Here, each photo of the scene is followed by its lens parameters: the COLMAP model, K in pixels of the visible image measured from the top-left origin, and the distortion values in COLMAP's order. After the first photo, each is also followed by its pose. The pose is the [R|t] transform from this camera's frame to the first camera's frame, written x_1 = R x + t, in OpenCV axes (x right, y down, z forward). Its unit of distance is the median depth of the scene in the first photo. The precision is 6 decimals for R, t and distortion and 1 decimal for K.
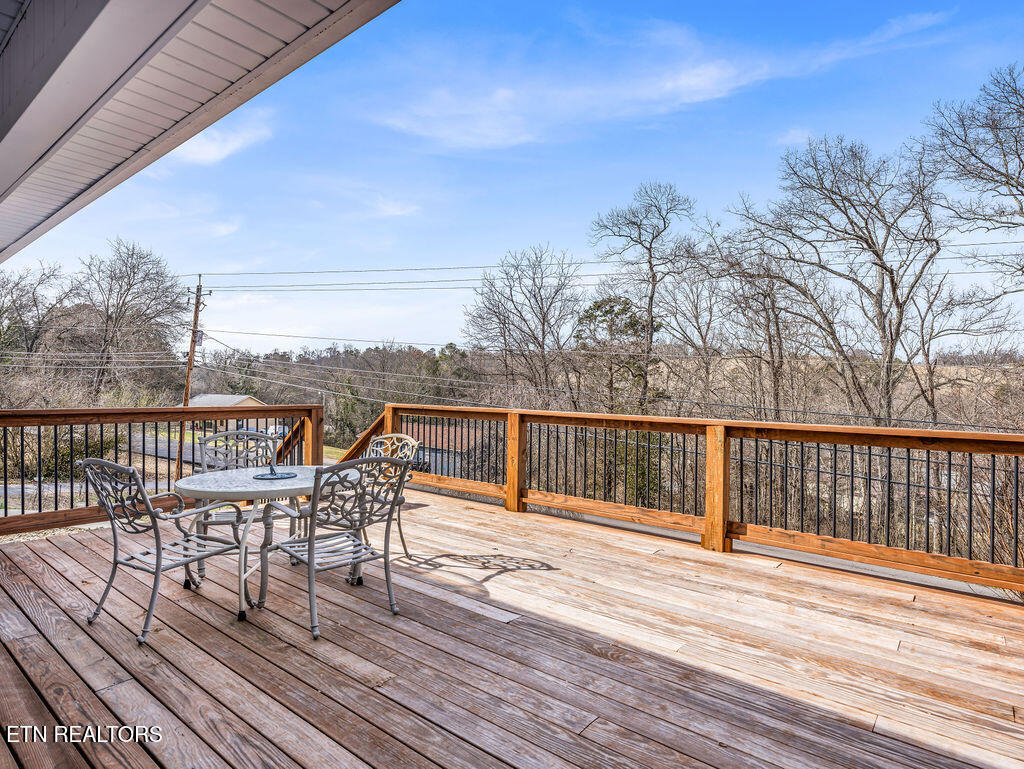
lens RADIAL K [[539.1, 0, 514.2], [0, 539.1, 383.4], [0, 0, 1]] dist [-0.000056, 0.002044]
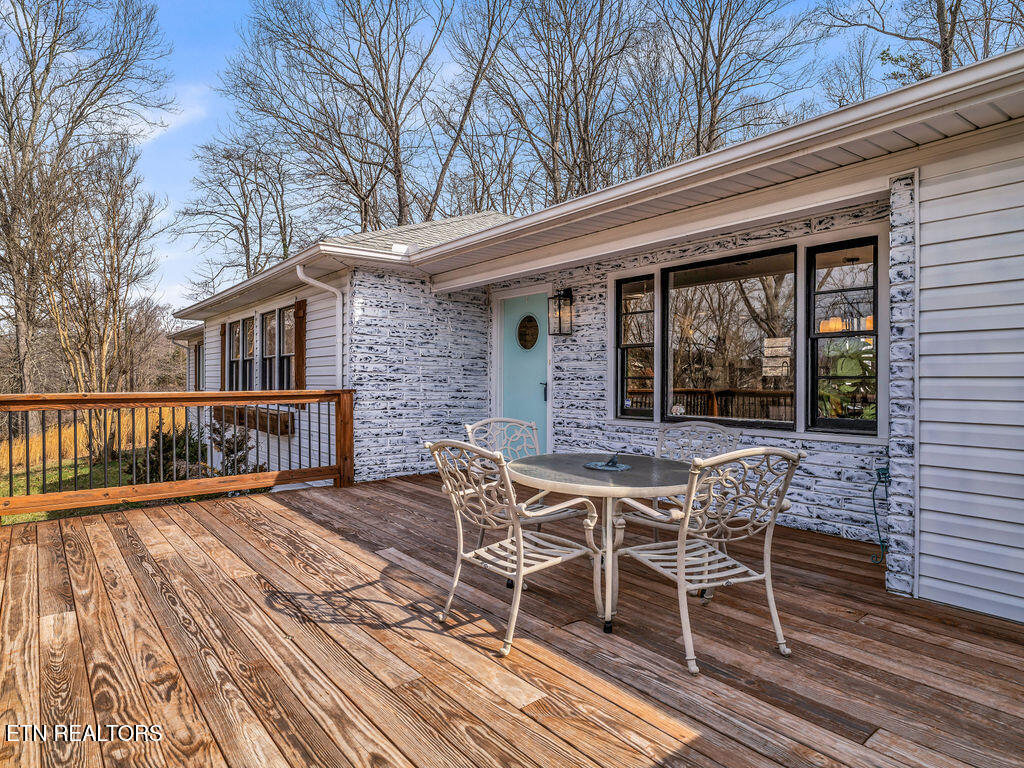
lens RADIAL K [[539.1, 0, 514.2], [0, 539.1, 382.9], [0, 0, 1]] dist [-0.000056, 0.002044]
pose [[-0.976018, -0.026862, 0.216025, -0.432592], [-0.023185, 0.999540, 0.019536, 0.019402], [-0.216450, 0.014058, -0.976192, 1.693970]]
